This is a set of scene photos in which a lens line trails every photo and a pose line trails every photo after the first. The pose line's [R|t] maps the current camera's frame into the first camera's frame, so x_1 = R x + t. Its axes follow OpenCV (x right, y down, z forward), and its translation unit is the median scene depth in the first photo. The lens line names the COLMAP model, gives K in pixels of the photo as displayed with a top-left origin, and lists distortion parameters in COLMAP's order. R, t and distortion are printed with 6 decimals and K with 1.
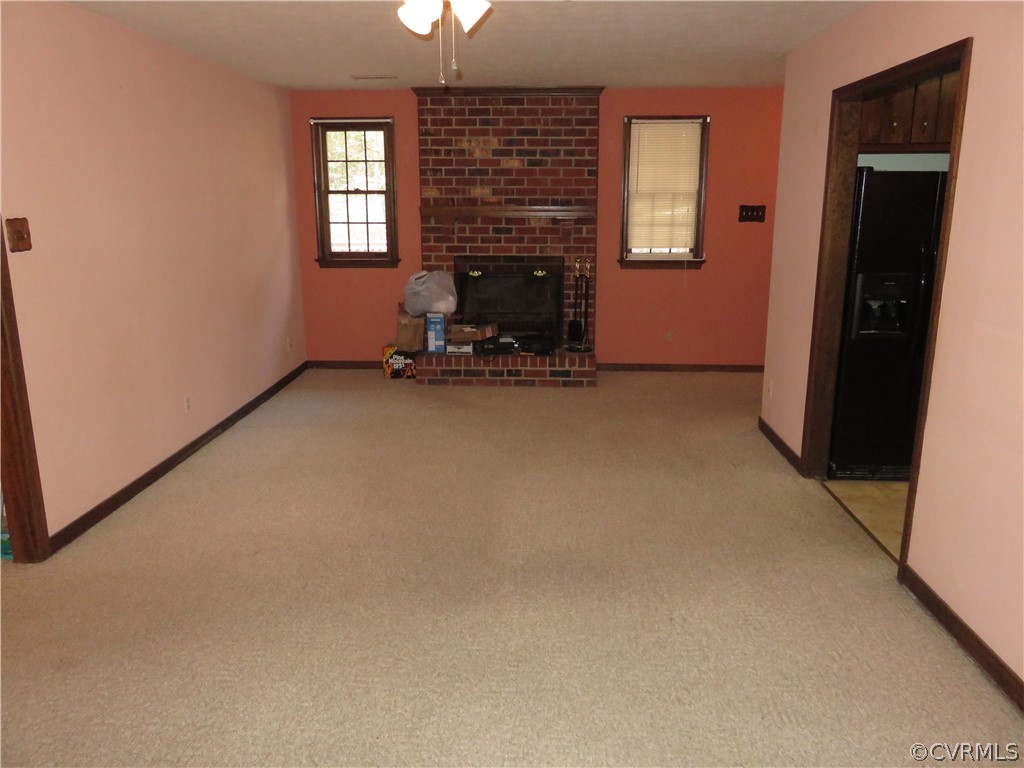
lens RADIAL K [[769.1, 0, 512.0], [0, 769.1, 384.0], [0, 0, 1]] dist [-0.008717, 0.001660]
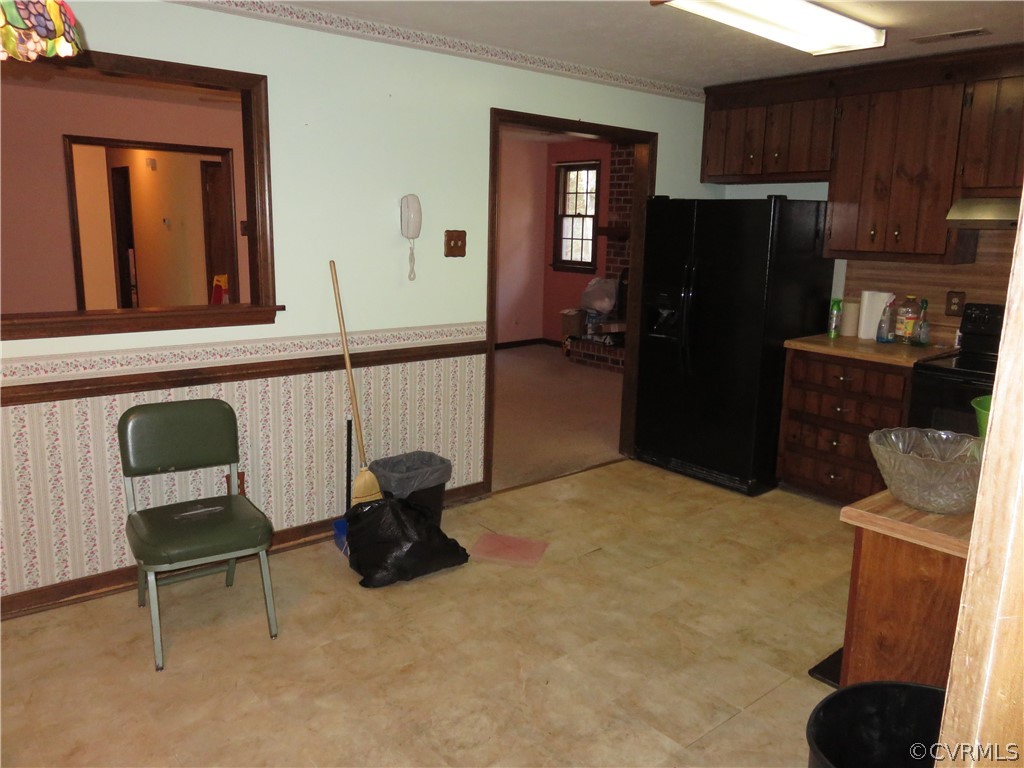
lens RADIAL K [[769.1, 0, 512.0], [0, 769.1, 384.0], [0, 0, 1]] dist [-0.008717, 0.001660]
pose [[0.673370, 0.170918, -0.719277, 0.757072], [-0.197262, 0.979175, 0.048004, -0.005413], [0.712503, 0.109562, 0.693063, 0.025407]]
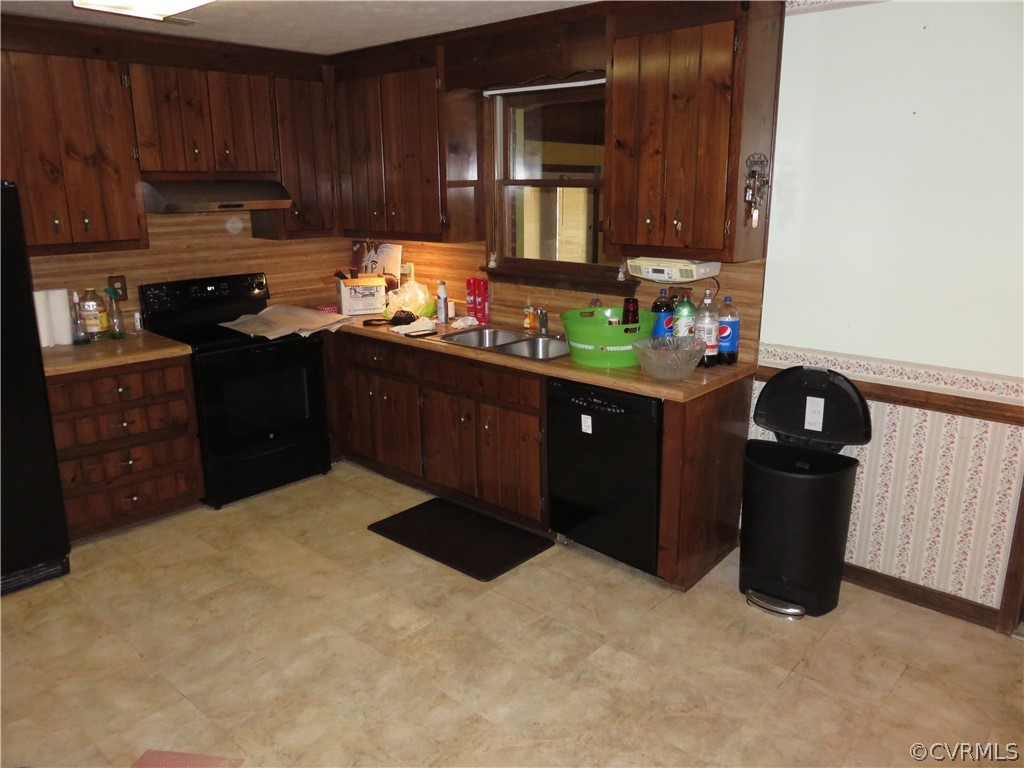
lens RADIAL K [[769.1, 0, 512.0], [0, 769.1, 384.0], [0, 0, 1]] dist [-0.008717, 0.001660]
pose [[0.644601, -0.190485, 0.740408, 0.243289], [0.177634, 0.979276, 0.097289, -0.042057], [-0.743596, 0.068809, 0.665079, 0.077810]]
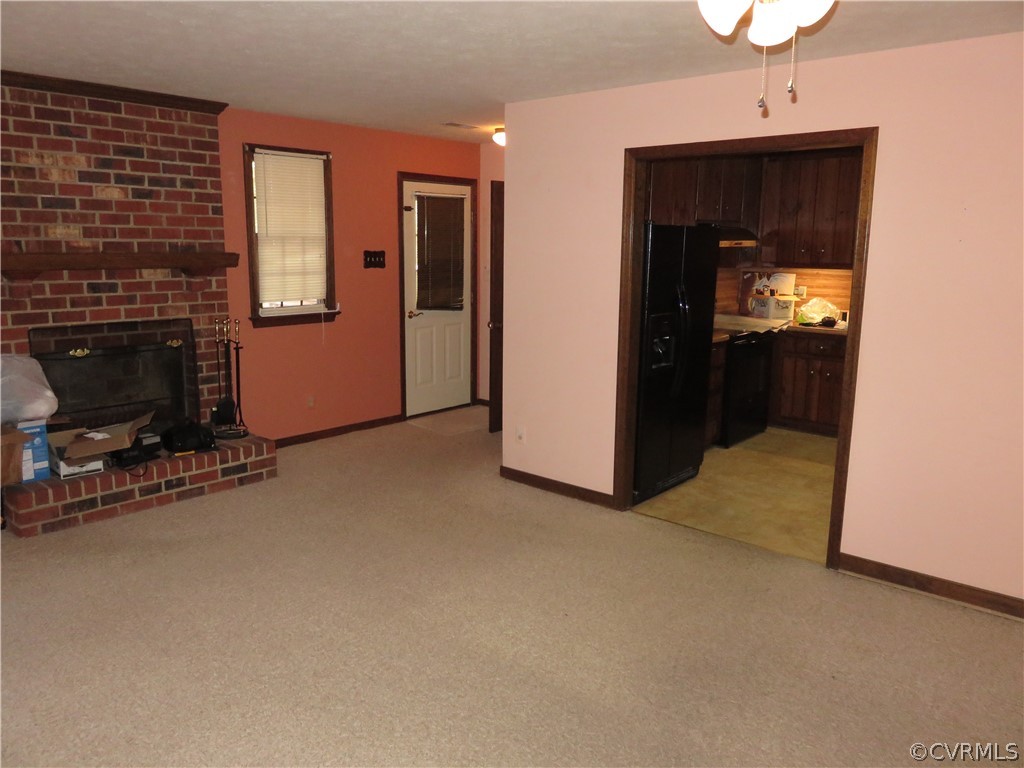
lens RADIAL K [[769.1, 0, 512.0], [0, 769.1, 384.0], [0, 0, 1]] dist [-0.008717, 0.001660]
pose [[0.623907, -0.135364, 0.769686, -0.335840], [0.171687, 0.984565, 0.033985, -0.074990], [-0.762406, 0.110942, 0.637518, 0.289321]]
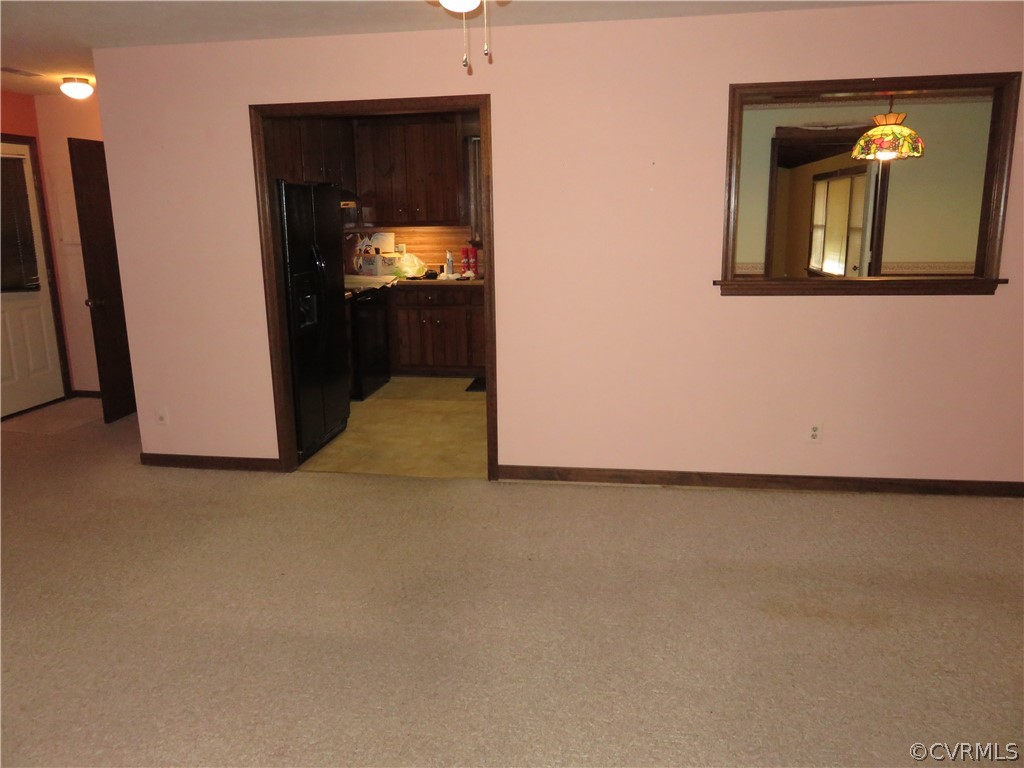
lens RADIAL K [[769.1, 0, 512.0], [0, 769.1, 384.0], [0, 0, 1]] dist [-0.017602, -0.002860]
pose [[0.110590, -0.219176, 0.969398, -0.389993], [0.244079, 0.951499, 0.187284, -0.078655], [-0.963429, 0.215898, 0.158723, 0.350121]]
